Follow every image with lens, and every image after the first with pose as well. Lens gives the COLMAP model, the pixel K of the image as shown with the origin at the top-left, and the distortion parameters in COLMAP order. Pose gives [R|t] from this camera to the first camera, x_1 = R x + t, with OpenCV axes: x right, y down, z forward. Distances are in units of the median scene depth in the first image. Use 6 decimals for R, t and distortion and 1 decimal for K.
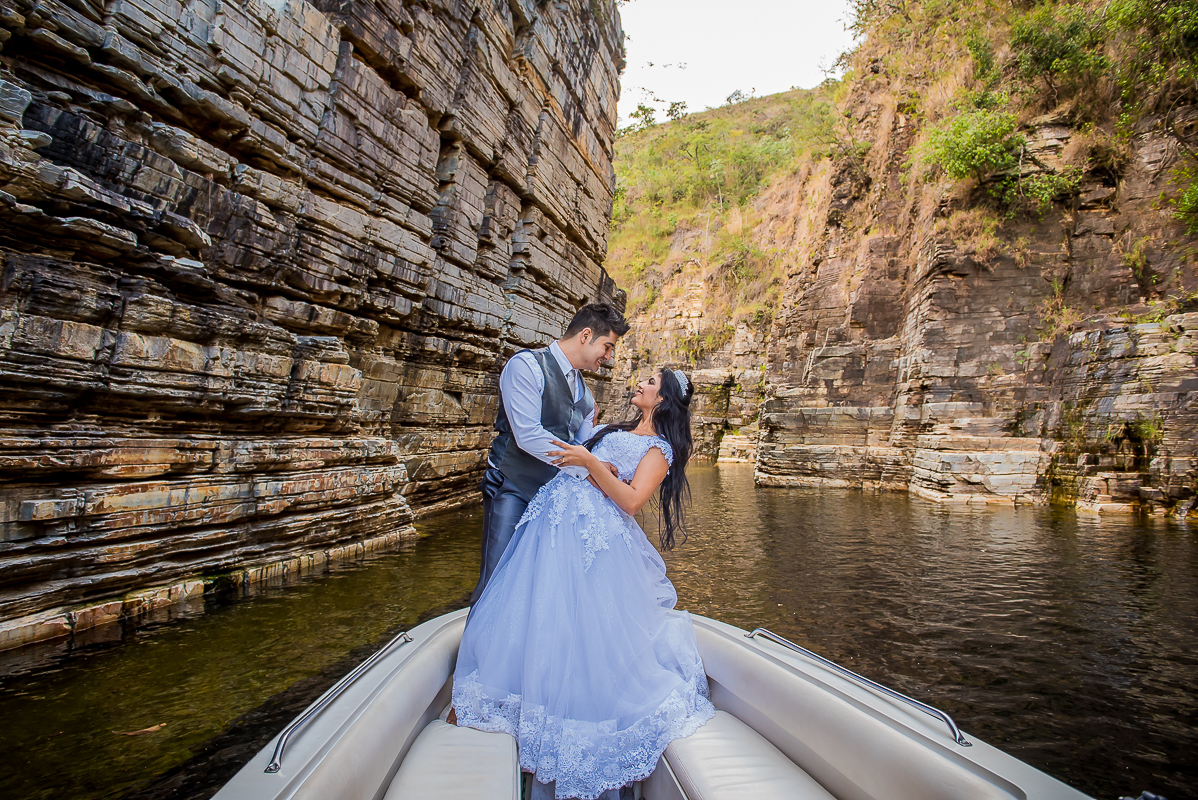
lens RADIAL K [[798.7, 0, 599.8], [0, 798.7, 397.7], [0, 0, 1]] dist [-0.044930, -0.003862]
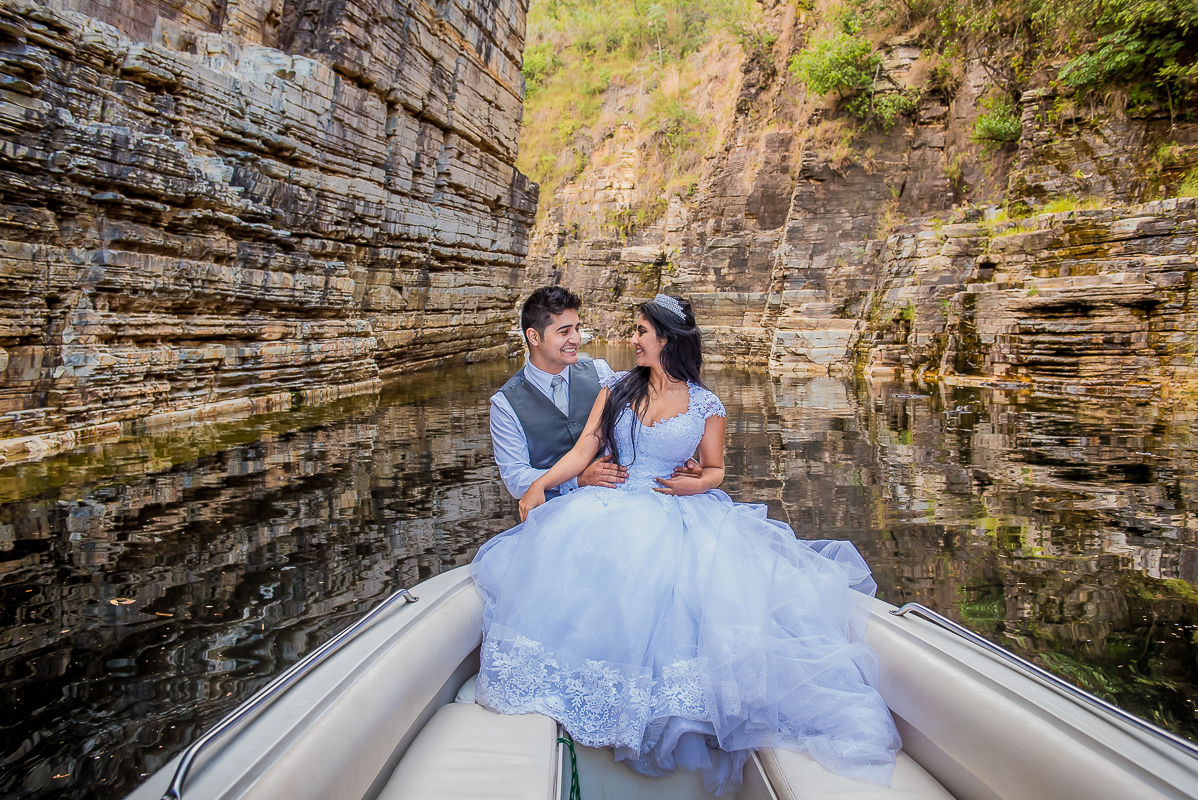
lens RADIAL K [[1040.5, 0, 600.4], [0, 1040.5, 402.4], [0, 0, 1]] dist [-0.019331, -0.006469]
pose [[0.998174, -0.007748, 0.059909, 0.046012], [-0.000035, 0.991665, 0.128846, -0.032795], [-0.060408, -0.128613, 0.989853, -0.667127]]
